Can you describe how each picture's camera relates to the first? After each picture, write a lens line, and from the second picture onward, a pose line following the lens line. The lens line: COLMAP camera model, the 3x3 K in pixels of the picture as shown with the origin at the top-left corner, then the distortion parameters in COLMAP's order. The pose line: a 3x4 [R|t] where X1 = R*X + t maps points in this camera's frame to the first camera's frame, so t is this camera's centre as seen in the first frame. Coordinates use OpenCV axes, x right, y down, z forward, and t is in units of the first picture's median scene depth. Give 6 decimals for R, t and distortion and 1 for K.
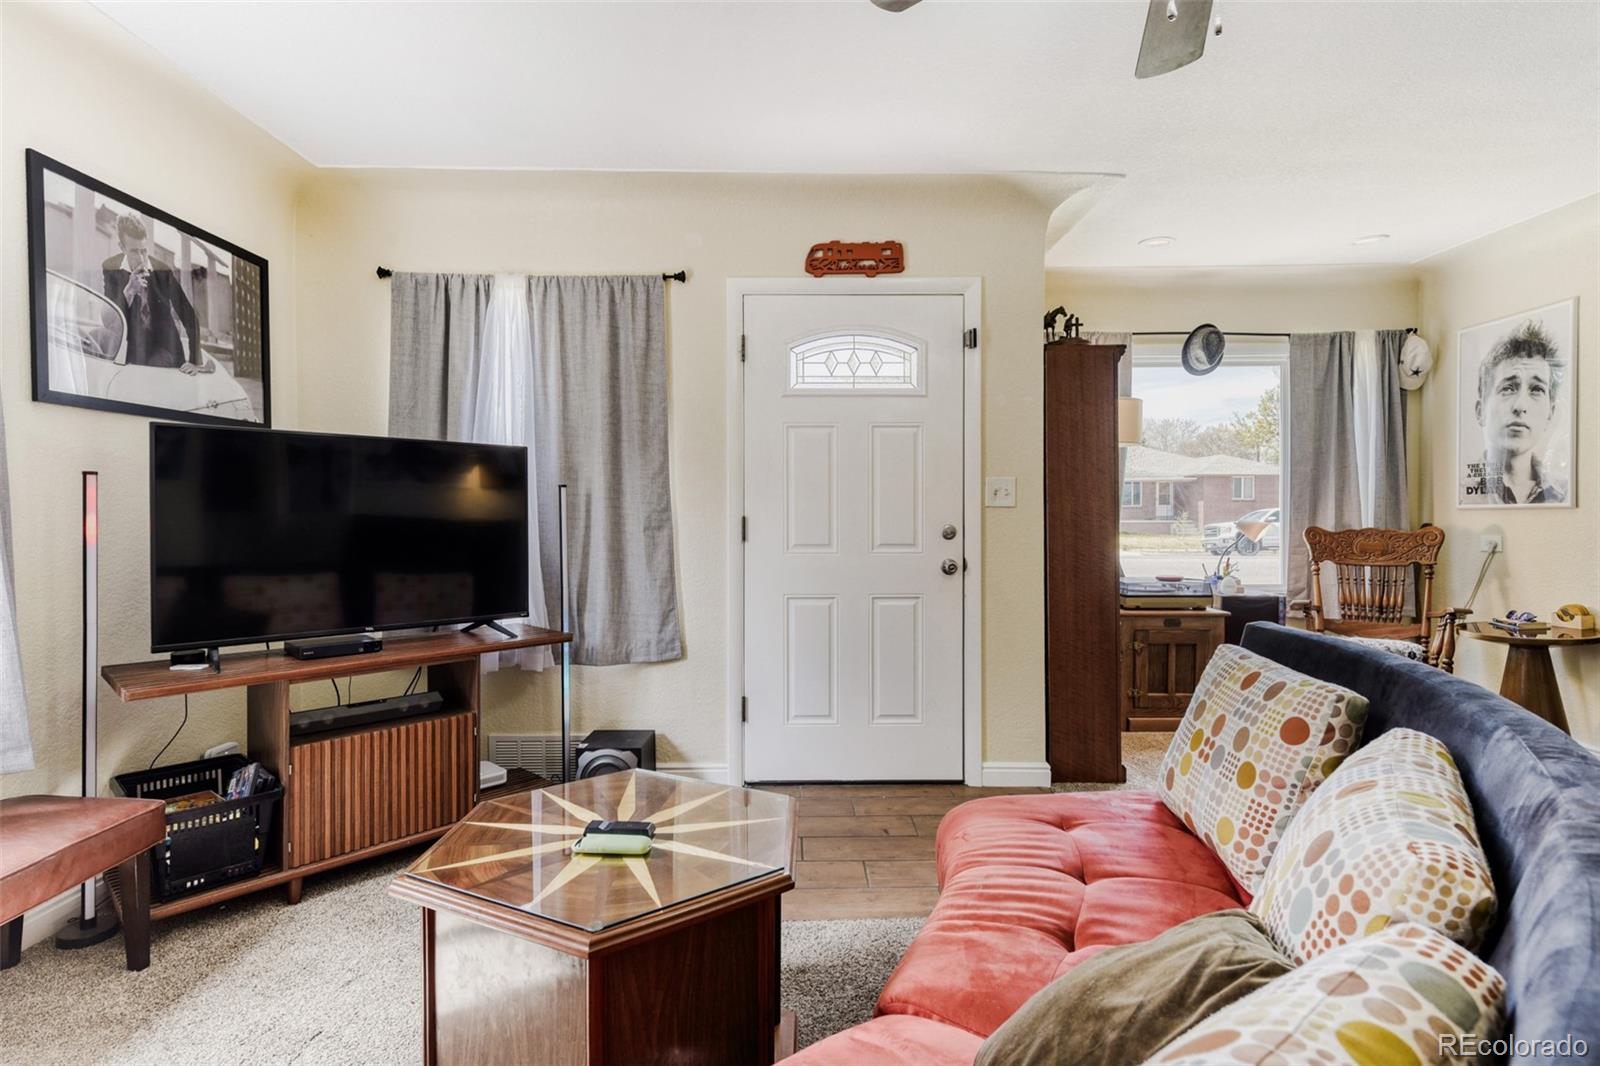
lens RADIAL K [[790.9, 0, 787.5], [0, 790.9, 529.7], [0, 0, 1]] dist [0.004505, -0.000463]
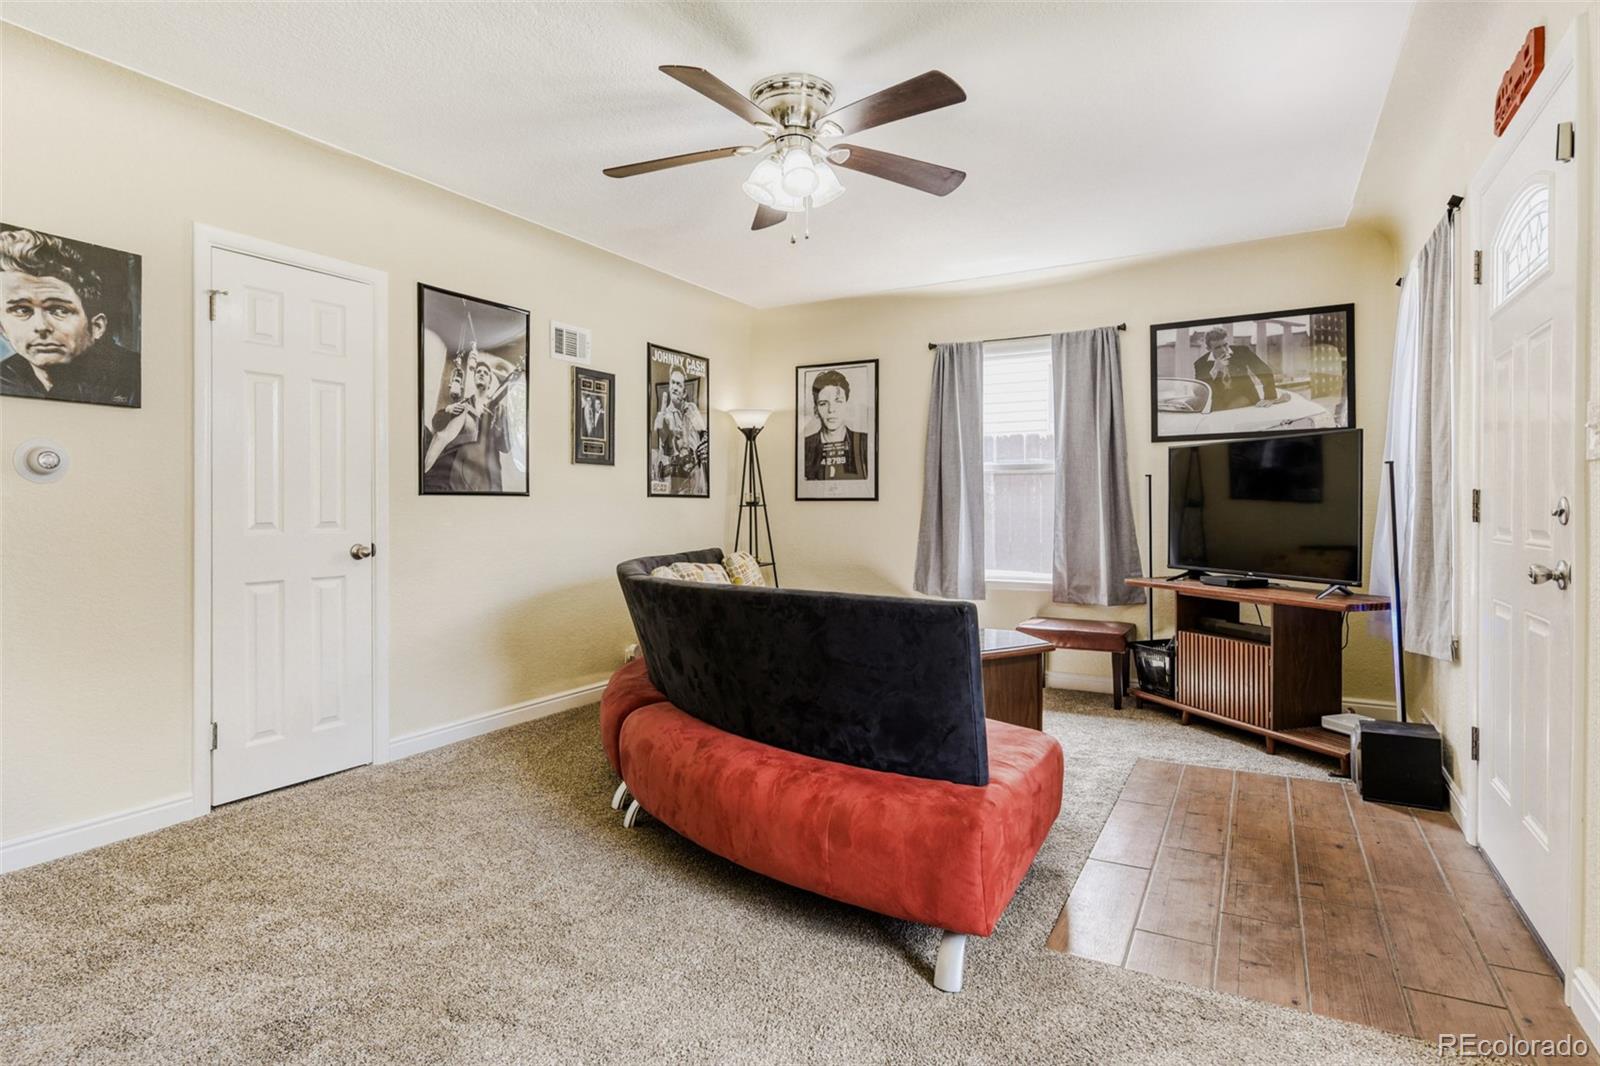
lens RADIAL K [[827.6, 0, 792.7], [0, 827.6, 528.1], [0, 0, 1]] dist [-0.002405, -0.001657]
pose [[-0.478915, 0.022712, -0.877568, 0.937333], [-0.017972, 0.999202, 0.035668, 0.003197], [0.877677, 0.032854, -0.478124, 0.786301]]
